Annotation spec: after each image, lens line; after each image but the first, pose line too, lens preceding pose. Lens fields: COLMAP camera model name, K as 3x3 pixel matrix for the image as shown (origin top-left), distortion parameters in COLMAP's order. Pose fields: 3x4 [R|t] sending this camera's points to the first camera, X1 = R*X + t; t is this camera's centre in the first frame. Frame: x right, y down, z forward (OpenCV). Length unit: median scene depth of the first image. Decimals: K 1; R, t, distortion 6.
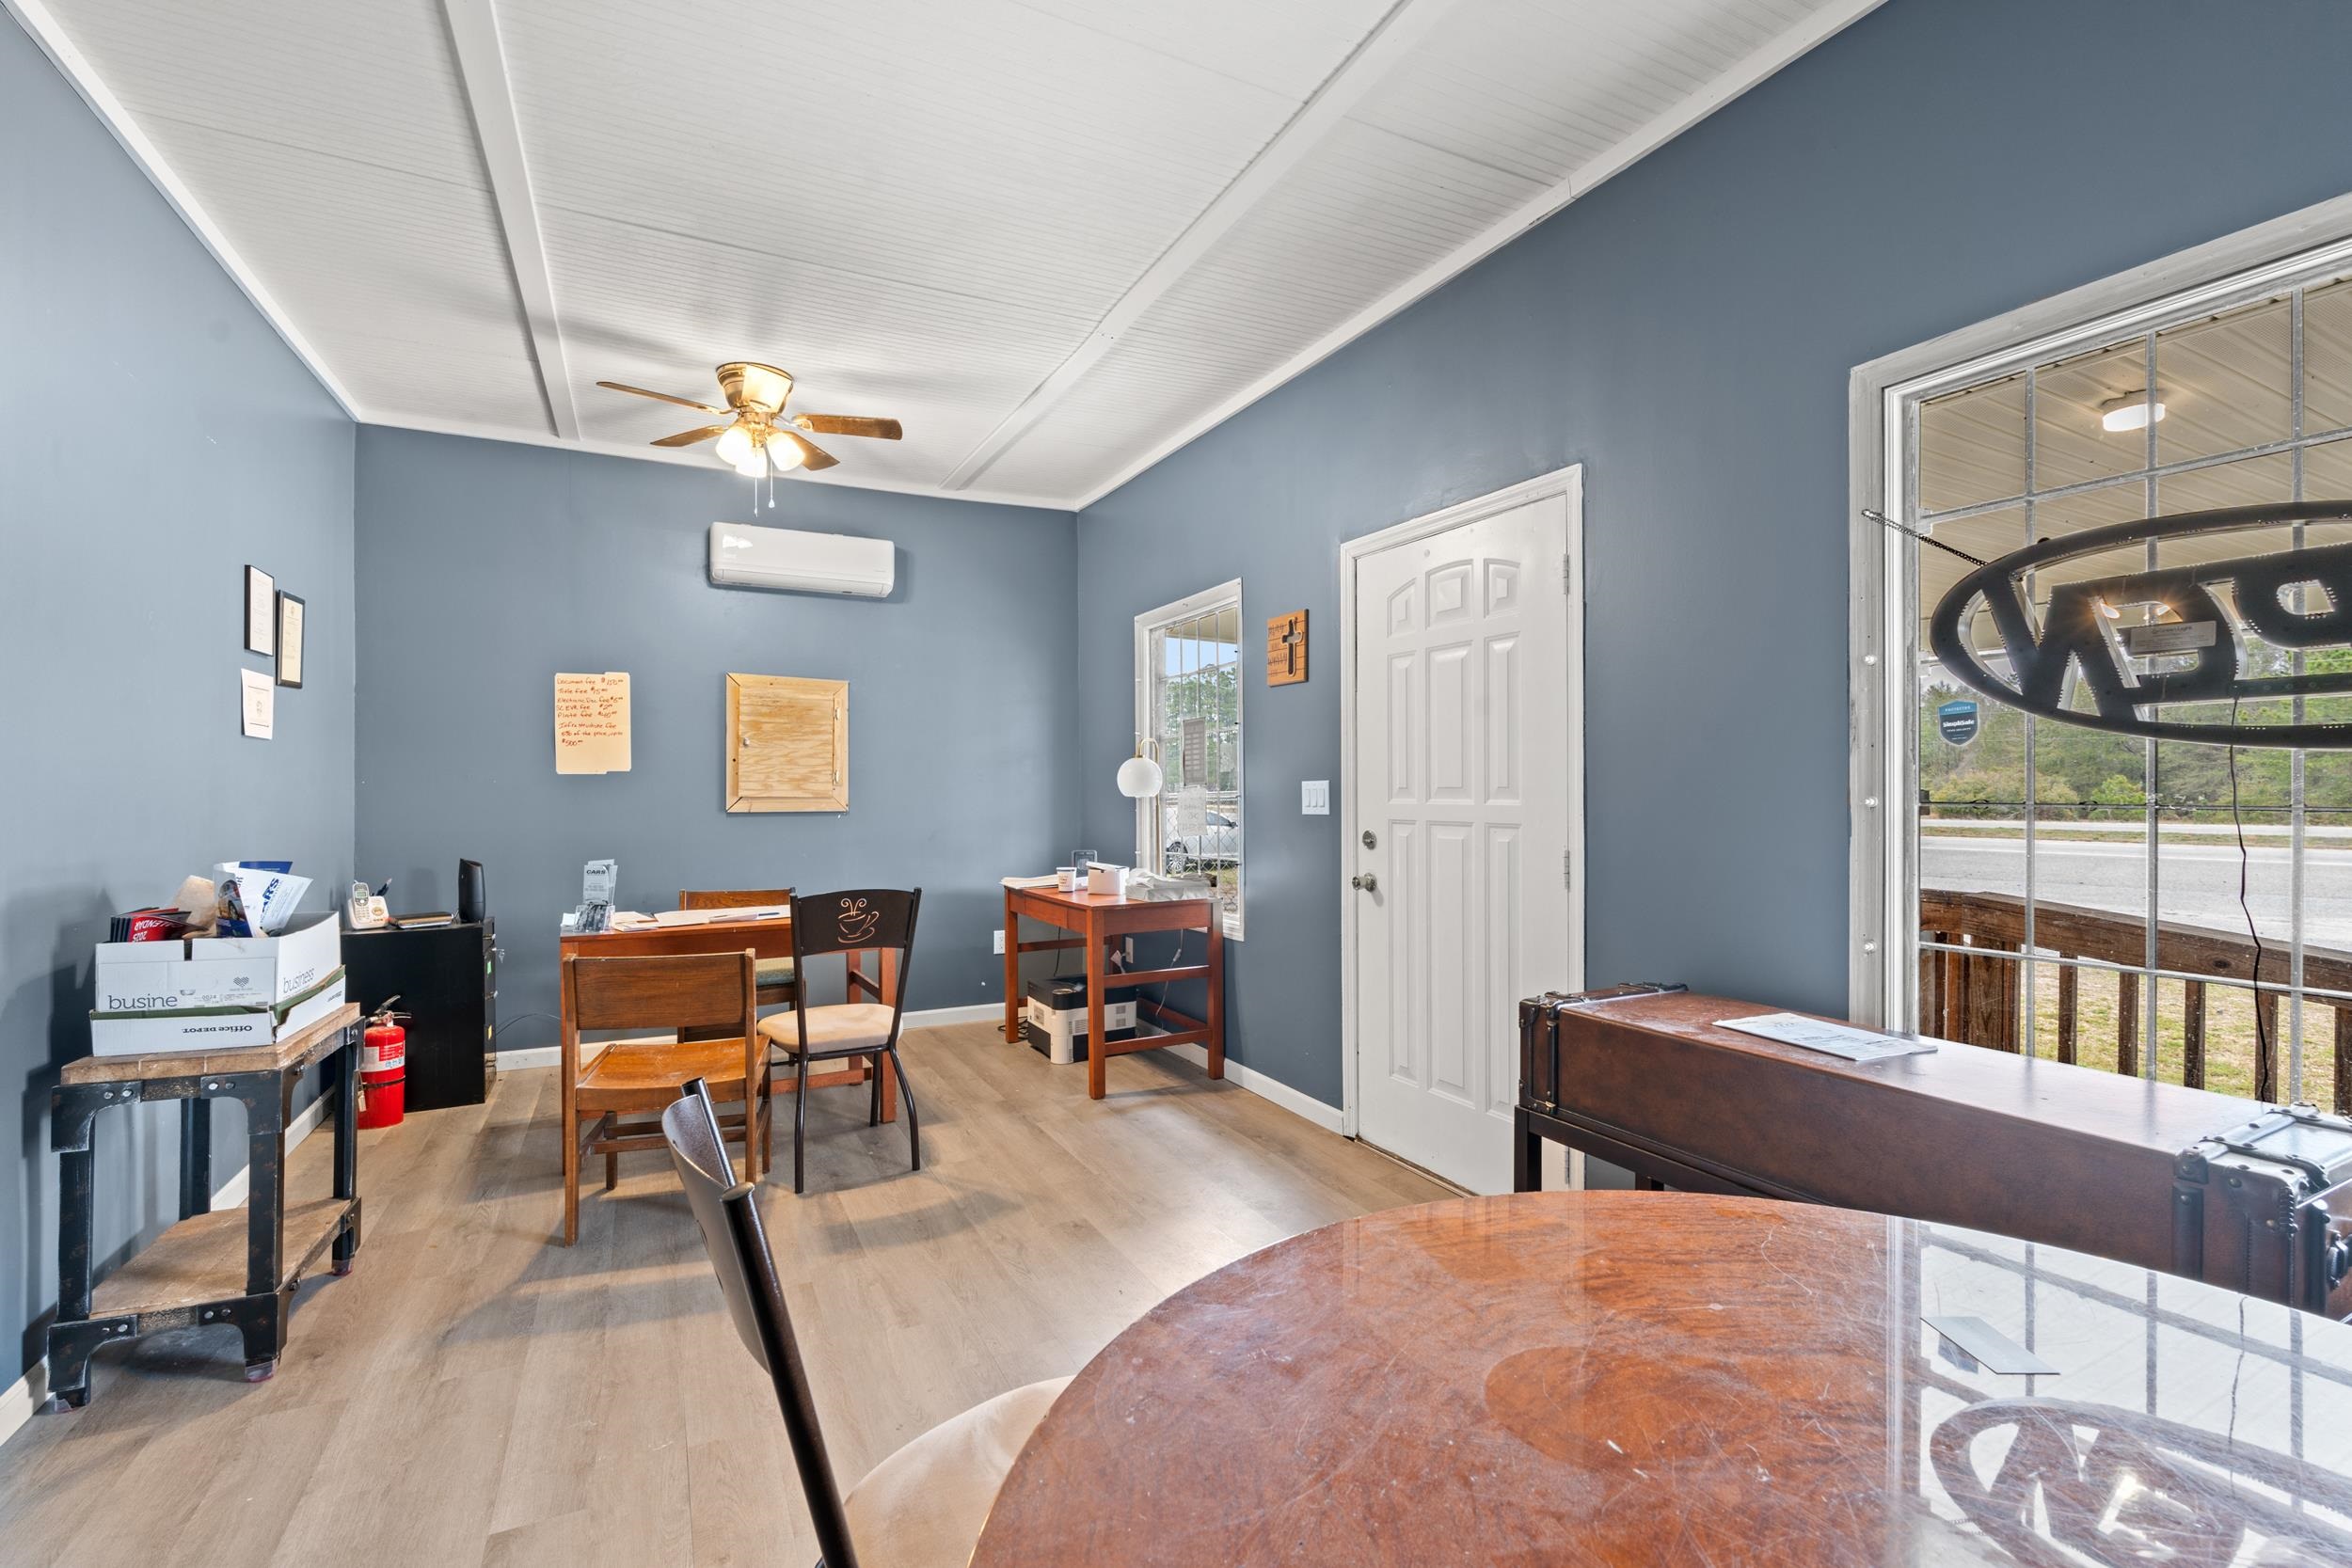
lens RADIAL K [[1034.9, 0, 1184.7], [0, 1034.9, 792.1], [0, 0, 1]] dist [-0.001043, 0.000109]
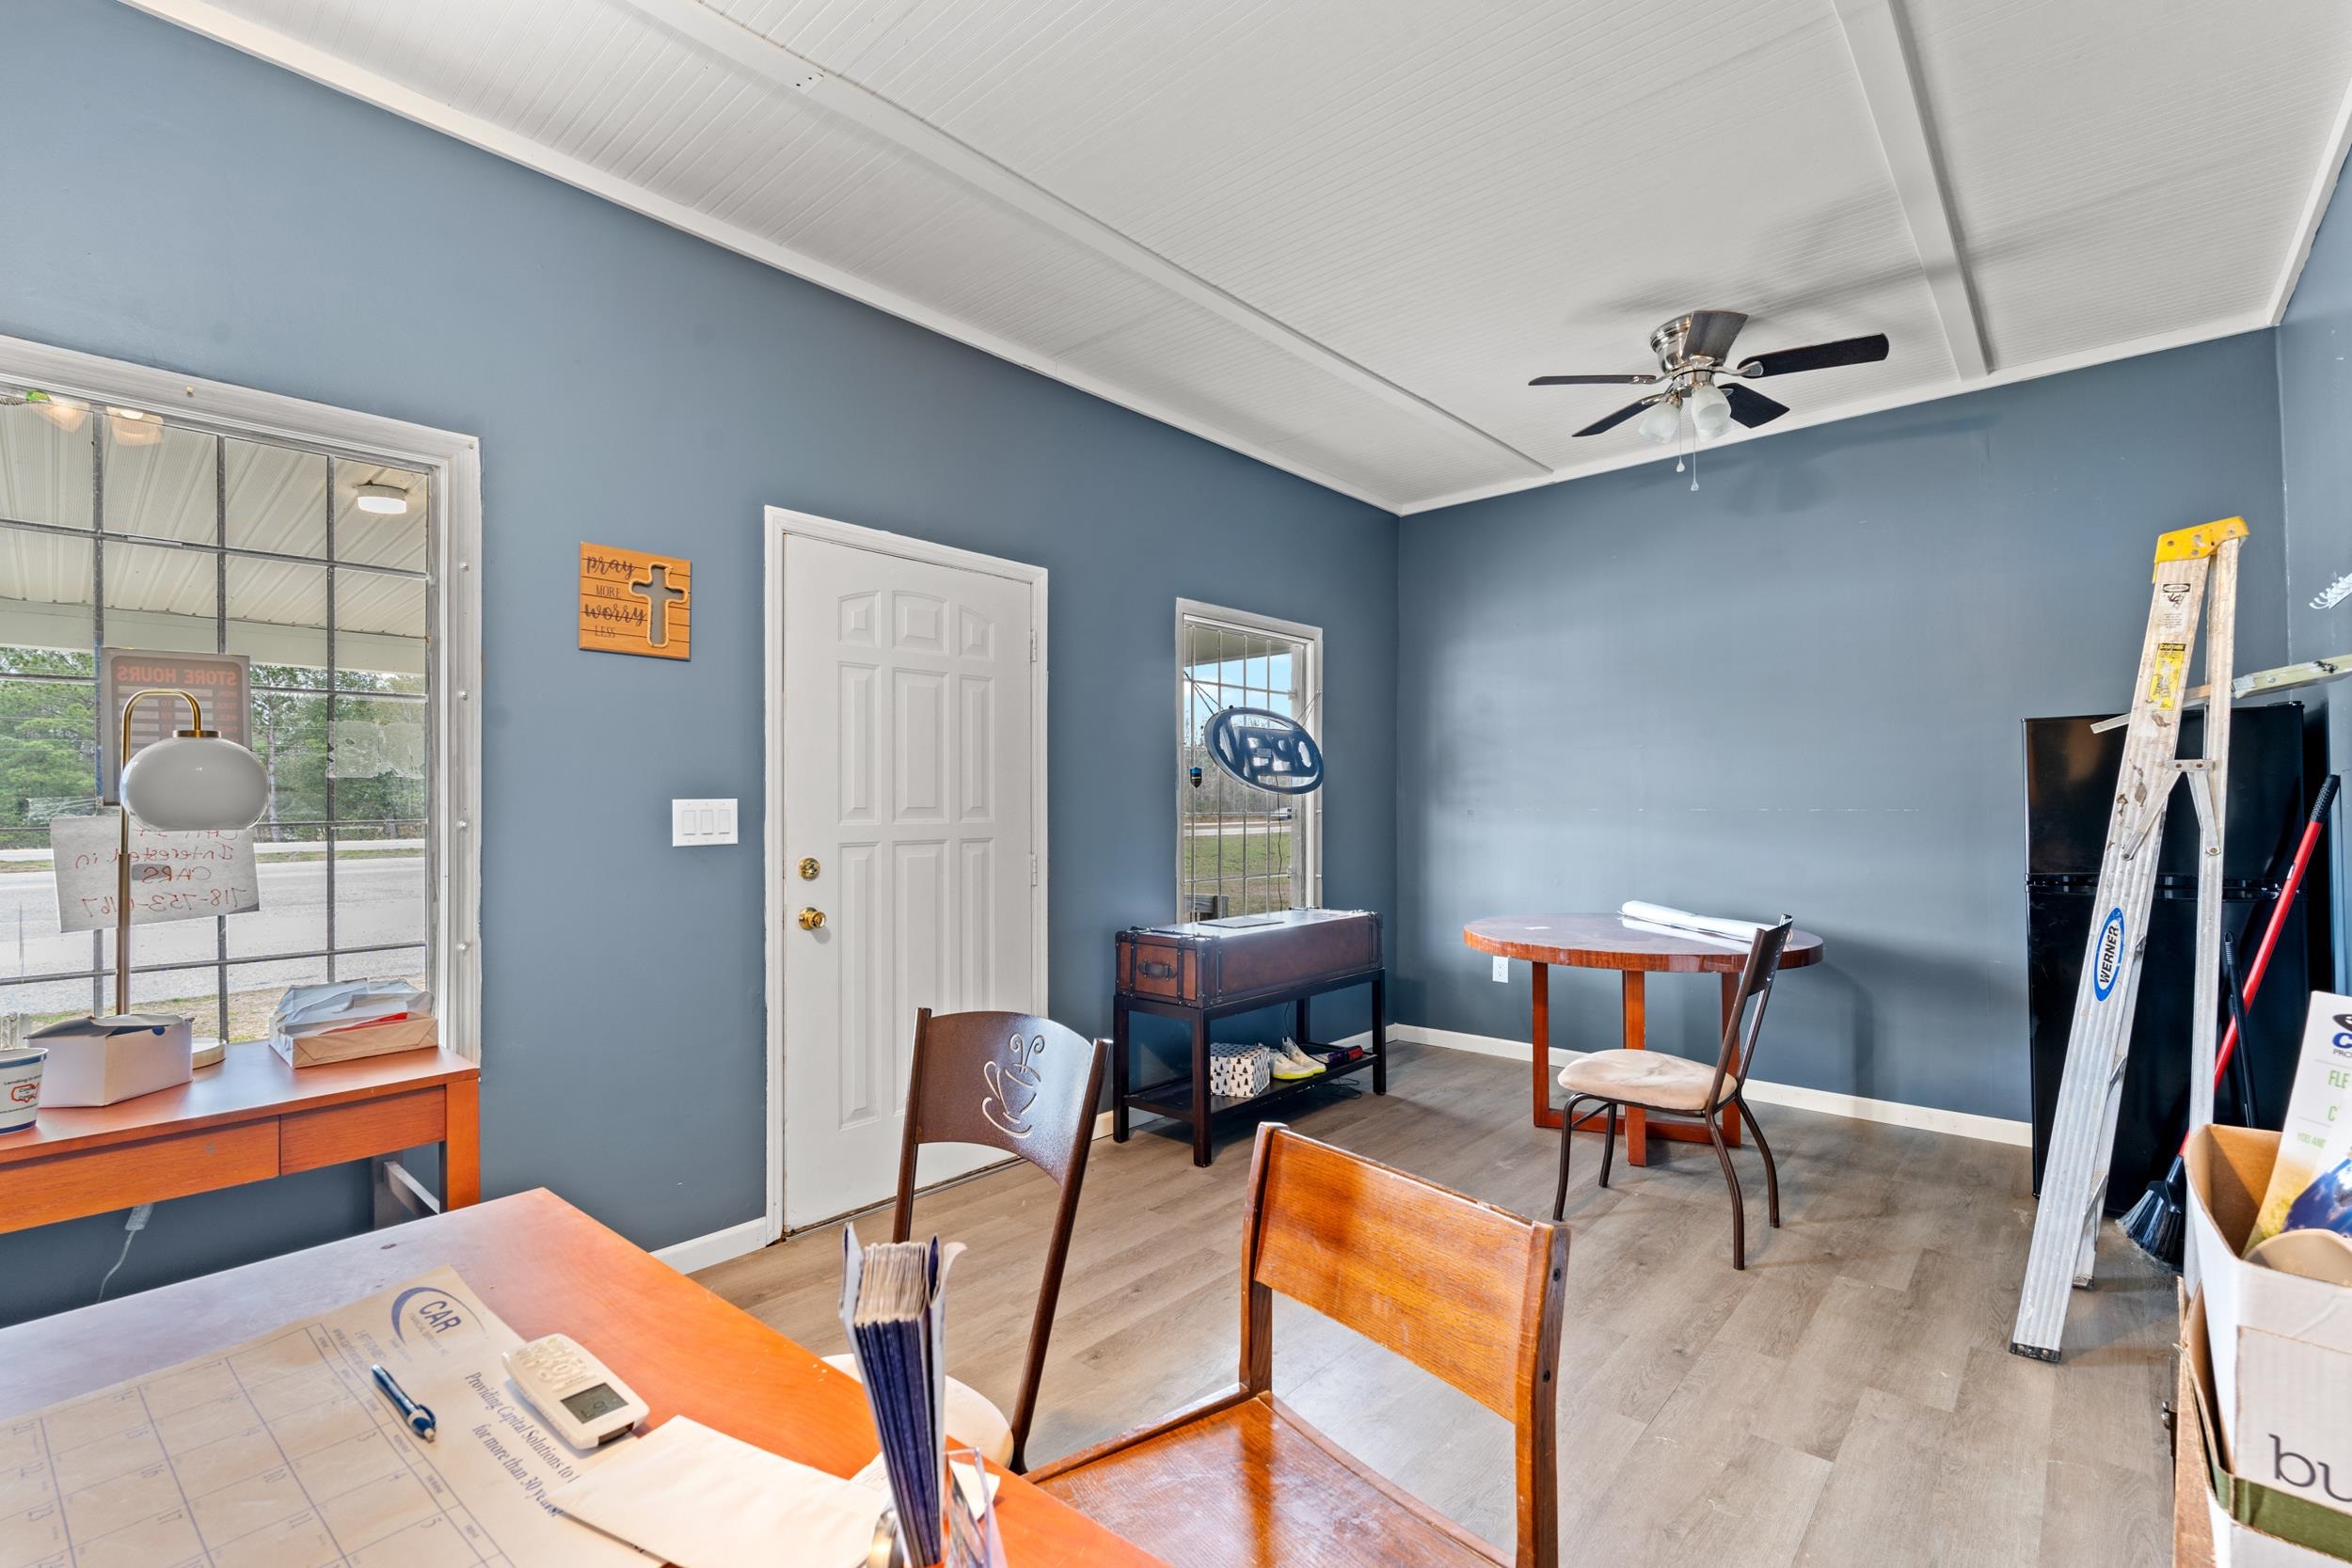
lens RADIAL K [[1034.9, 0, 1184.7], [0, 1034.9, 792.1], [0, 0, 1]] dist [-0.001043, 0.000109]
pose [[-0.348741, 0.013407, 0.937123, -0.762657], [0.007894, 0.999904, -0.011368, -0.005702], [-0.937186, 0.003434, -0.348814, 1.048828]]
